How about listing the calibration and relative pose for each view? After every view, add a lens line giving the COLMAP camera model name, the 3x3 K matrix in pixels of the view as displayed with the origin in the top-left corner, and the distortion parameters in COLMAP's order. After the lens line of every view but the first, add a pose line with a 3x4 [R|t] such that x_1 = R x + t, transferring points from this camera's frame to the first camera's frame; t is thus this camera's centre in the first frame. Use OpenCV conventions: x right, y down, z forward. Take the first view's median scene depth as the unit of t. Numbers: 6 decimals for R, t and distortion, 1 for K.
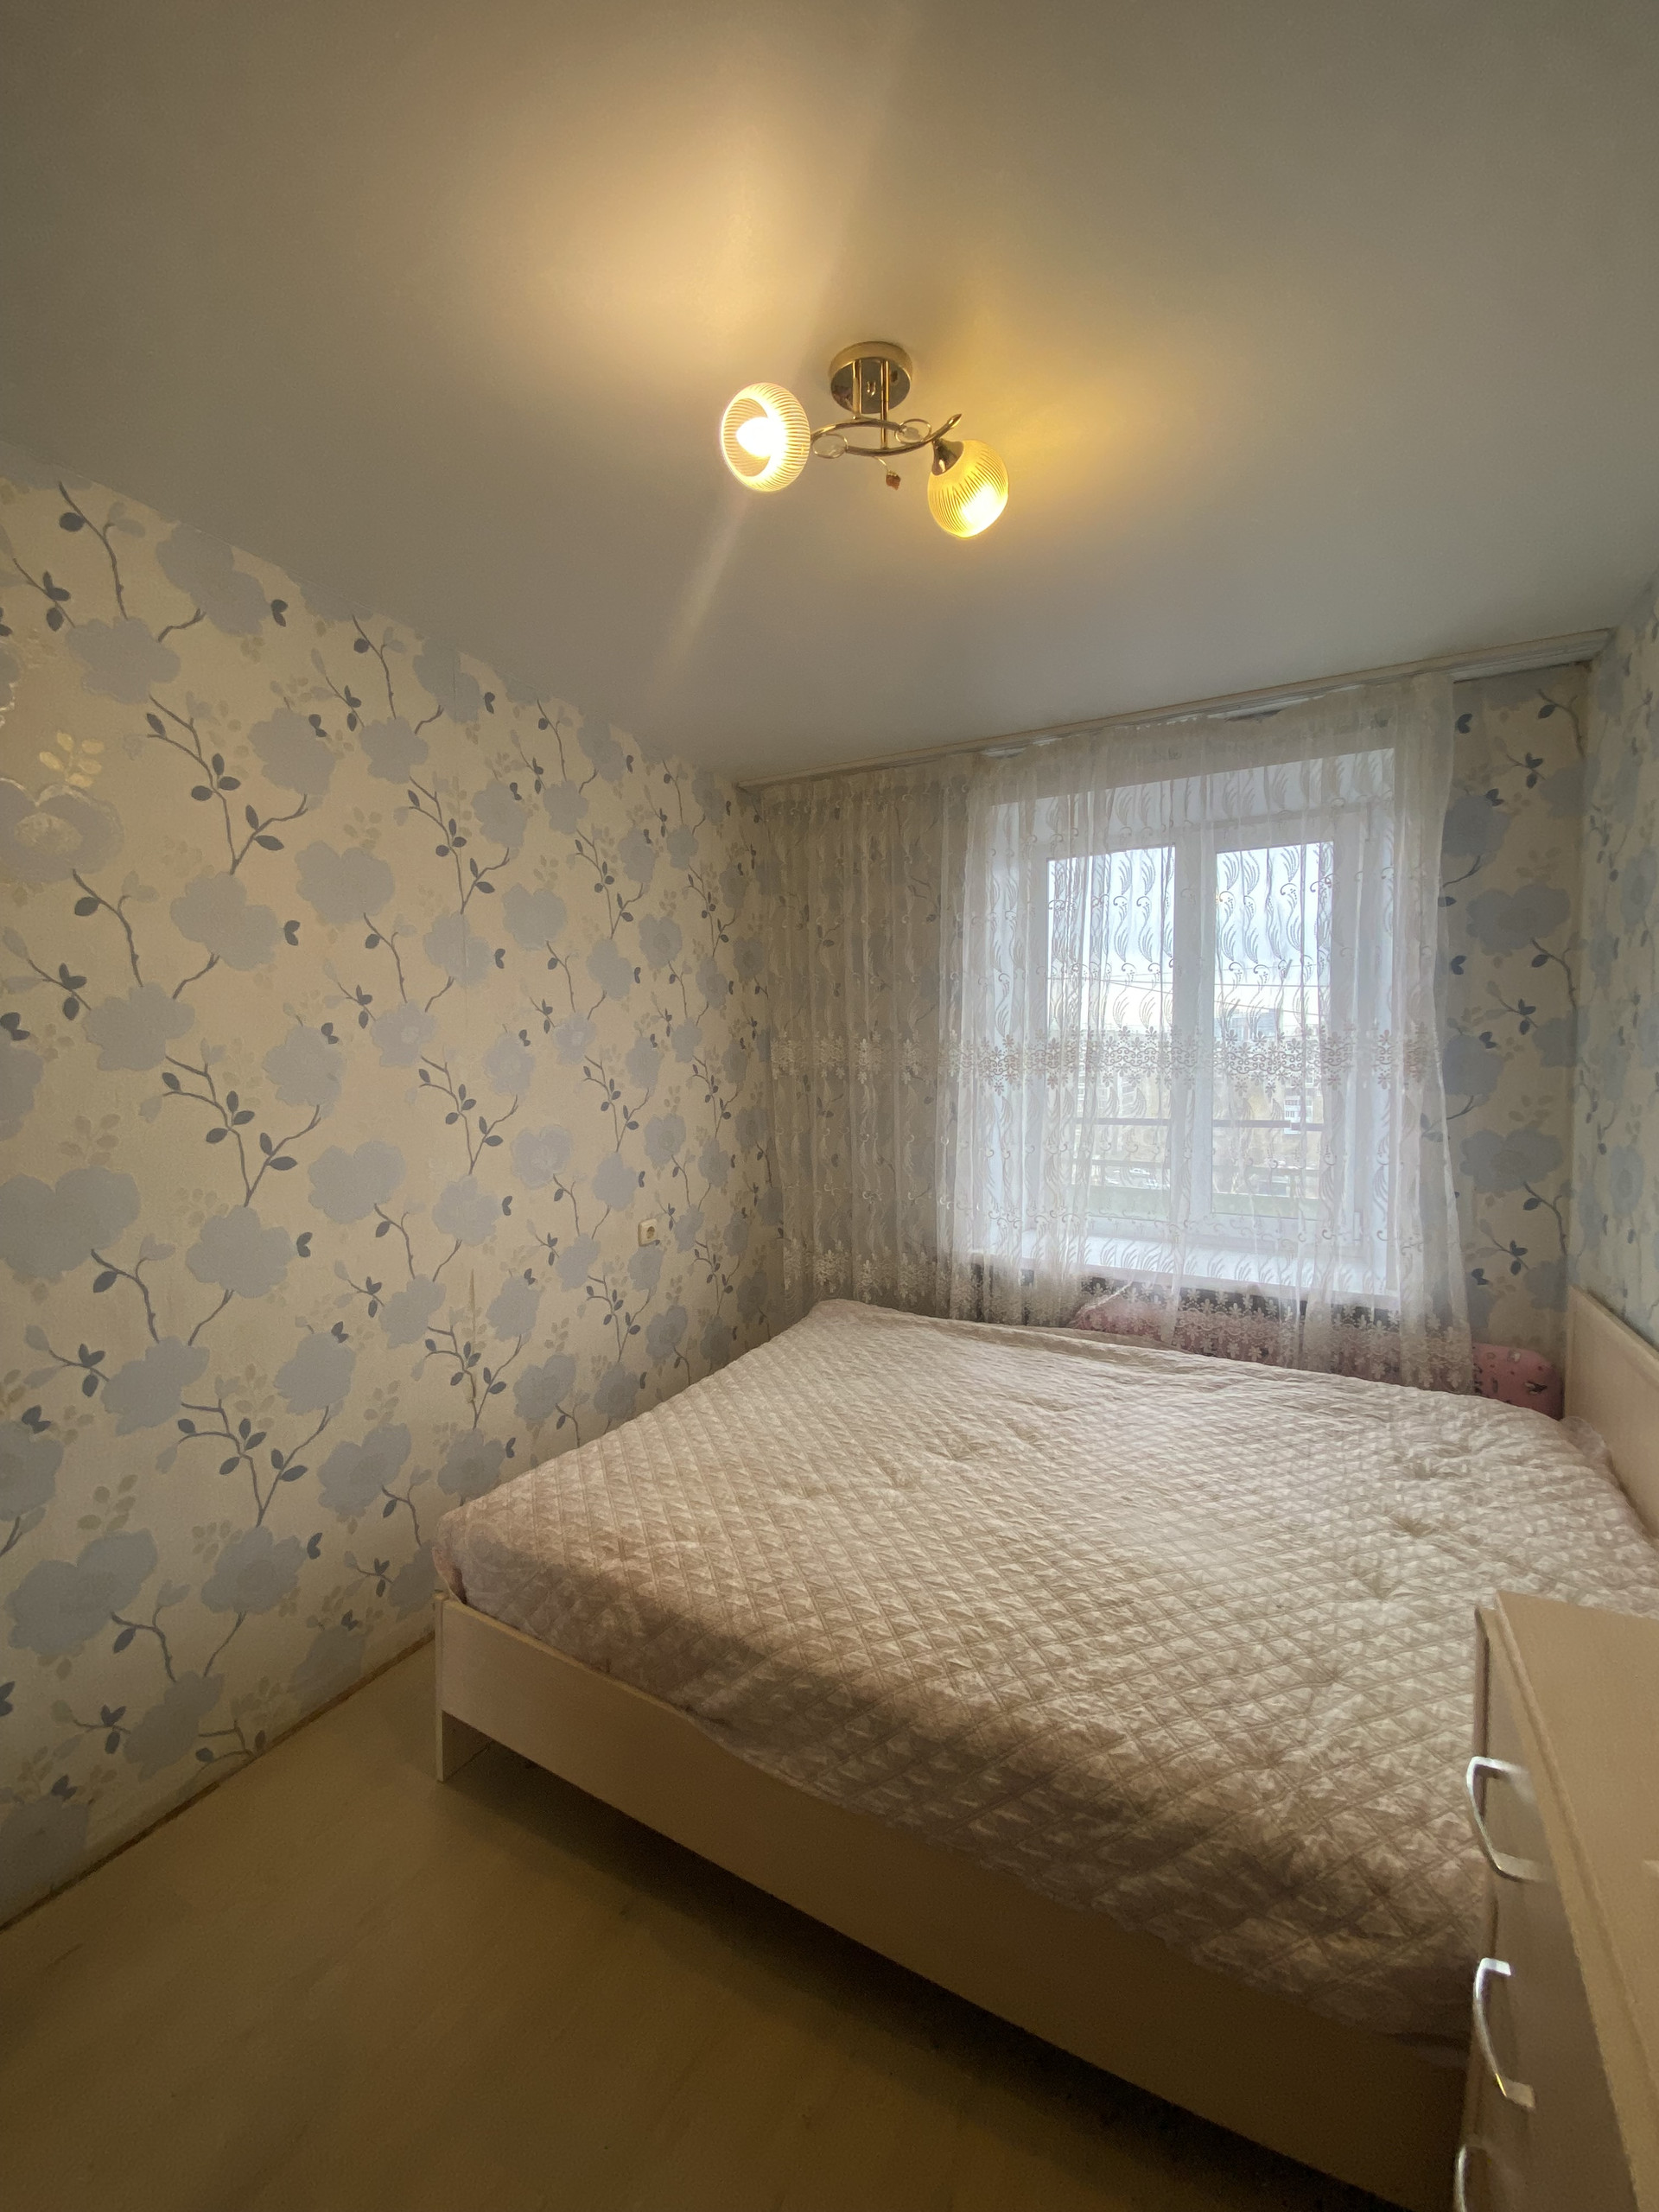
lens RADIAL K [[887.5, 0, 818.0], [0, 887.5, 1096.0], [0, 0, 1]] dist [0.000194, -0.011311]
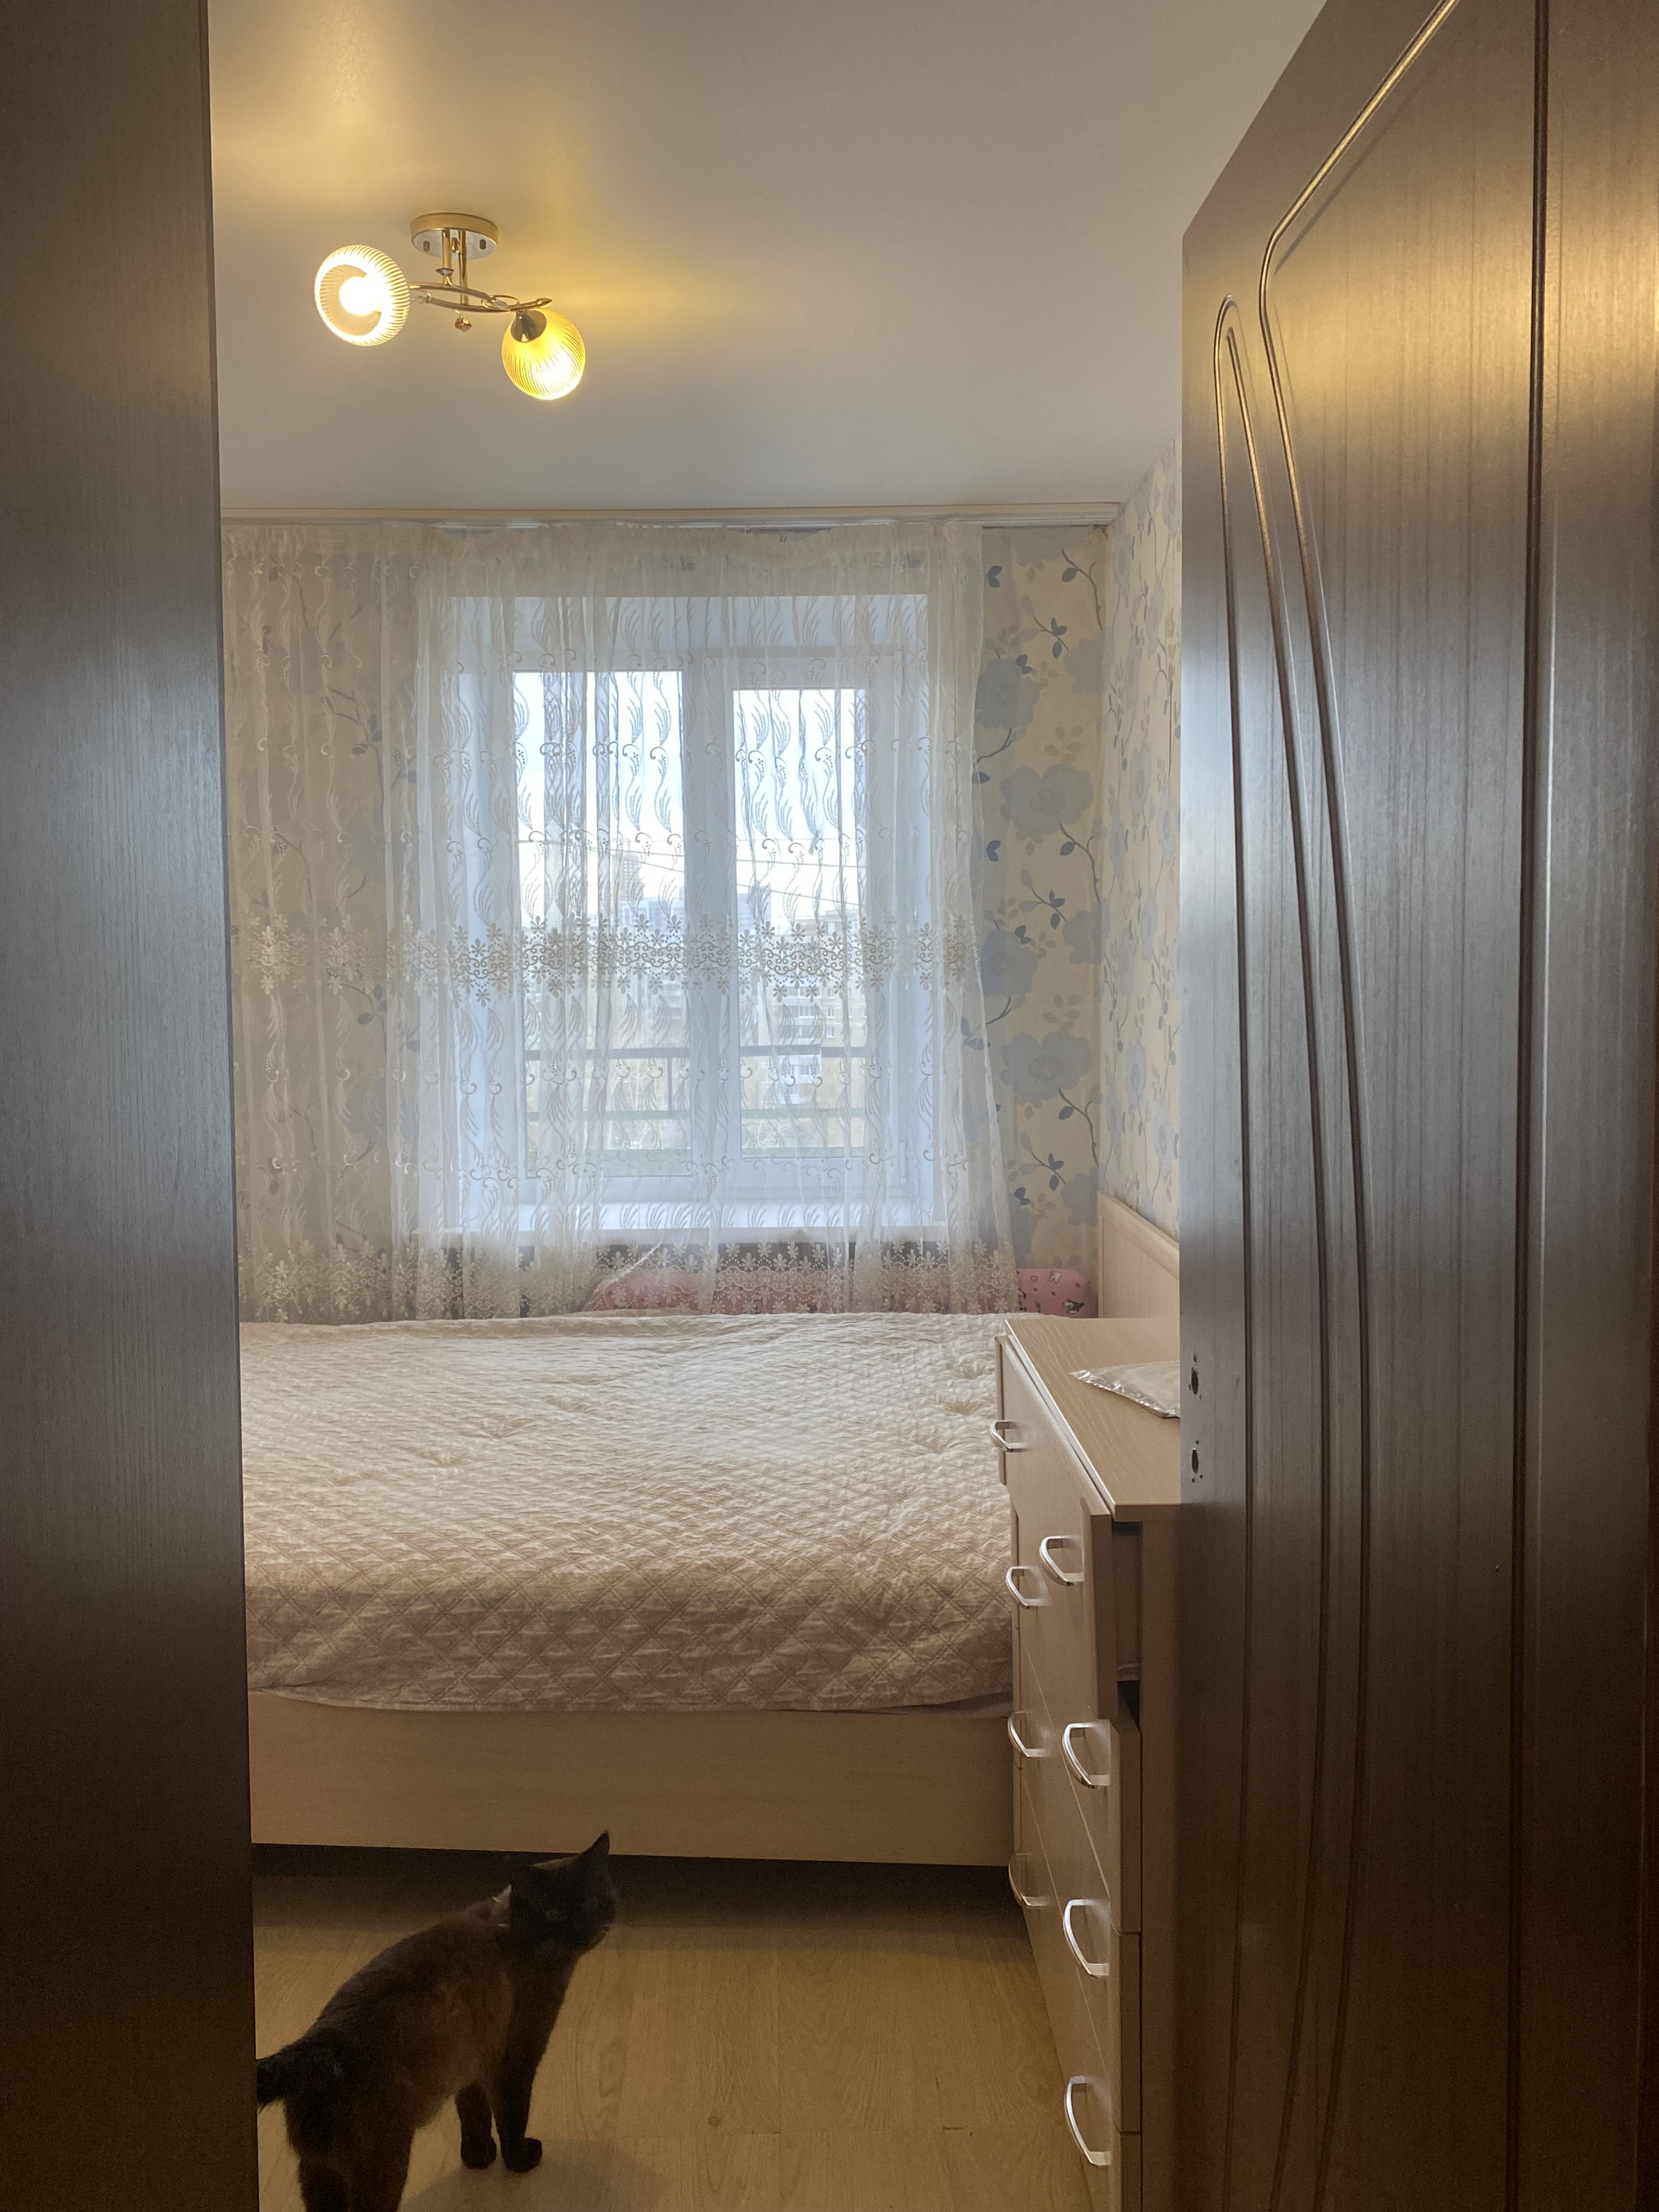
lens RADIAL K [[1739.6, 0, 829.5], [0, 1739.6, 1106.0], [0, 0, 1]] dist [0.094783, 0.000505]
pose [[0.870789, -0.040837, 0.489958, -0.305754], [0.028021, 0.999047, 0.033466, 0.047856], [-0.490858, -0.015413, 0.871103, -0.475777]]
